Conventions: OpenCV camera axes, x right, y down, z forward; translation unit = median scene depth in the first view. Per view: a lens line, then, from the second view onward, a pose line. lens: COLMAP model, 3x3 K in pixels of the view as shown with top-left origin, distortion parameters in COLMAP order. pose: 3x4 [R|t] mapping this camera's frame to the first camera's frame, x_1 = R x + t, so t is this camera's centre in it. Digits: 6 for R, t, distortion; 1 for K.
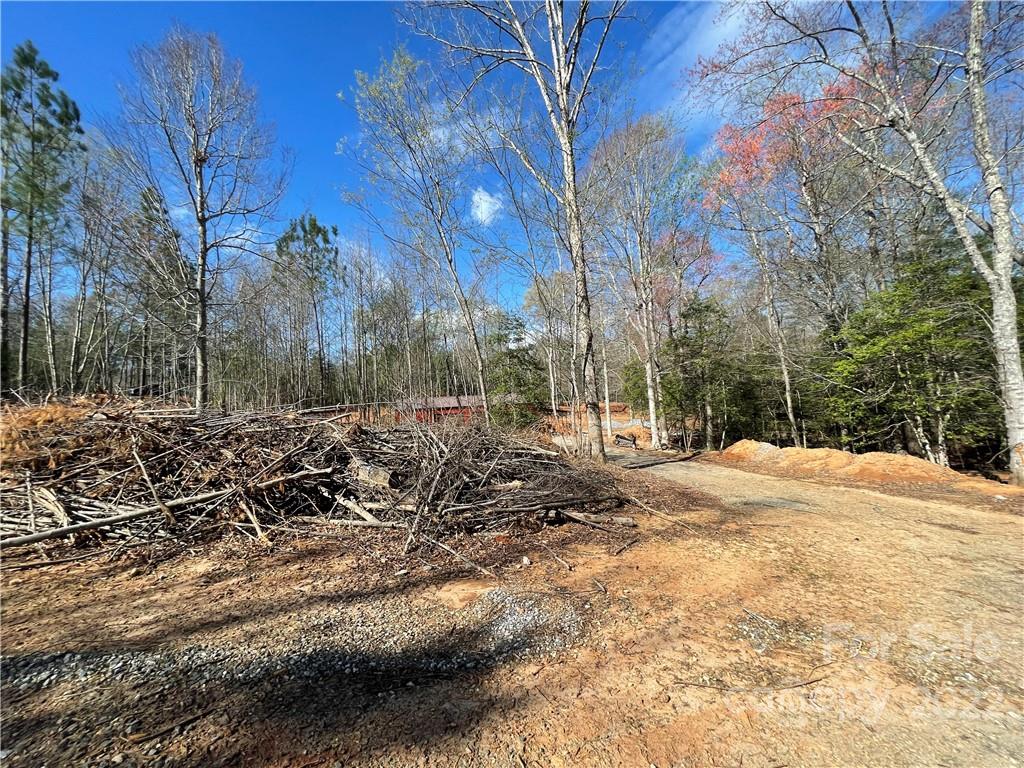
lens RADIAL K [[411.2, 0, 517.0], [0, 411.2, 373.8], [0, 0, 1]] dist [-0.001158, 0.000038]
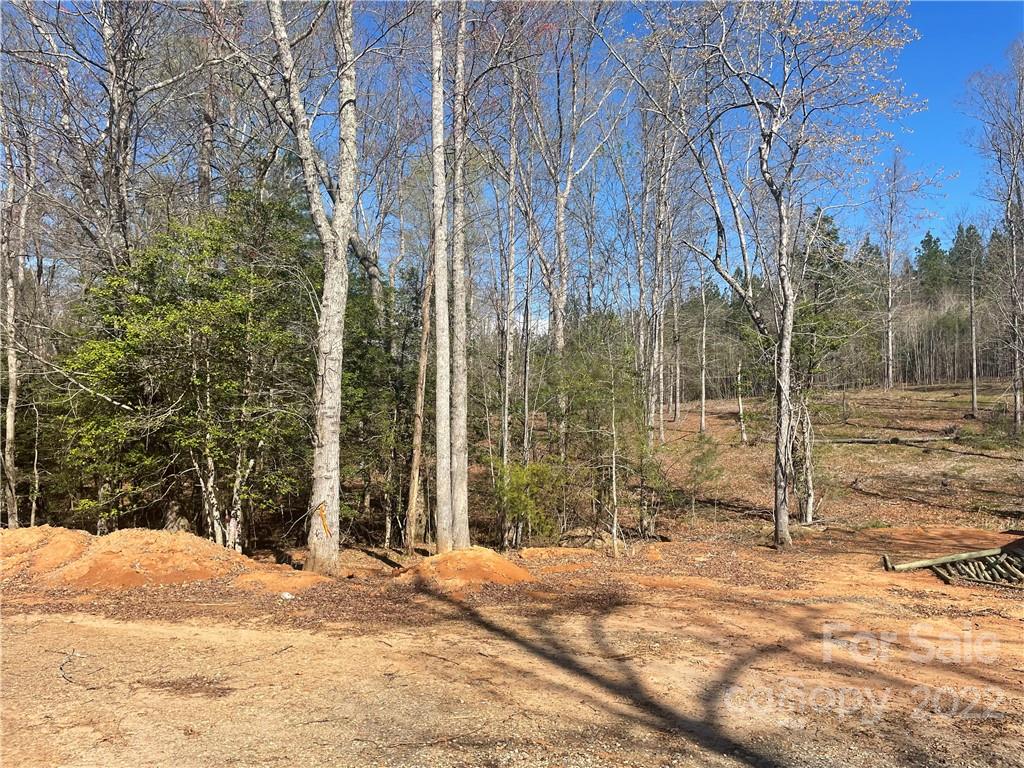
lens RADIAL K [[776.5, 0, 508.6], [0, 776.5, 375.4], [0, 0, 1]] dist [0.111877, -0.145972]
pose [[0.453460, 0.123572, 0.882668, 0.248874], [-0.108509, 0.990629, -0.082941, 0.042443], [-0.884647, -0.058167, 0.462620, 0.188701]]
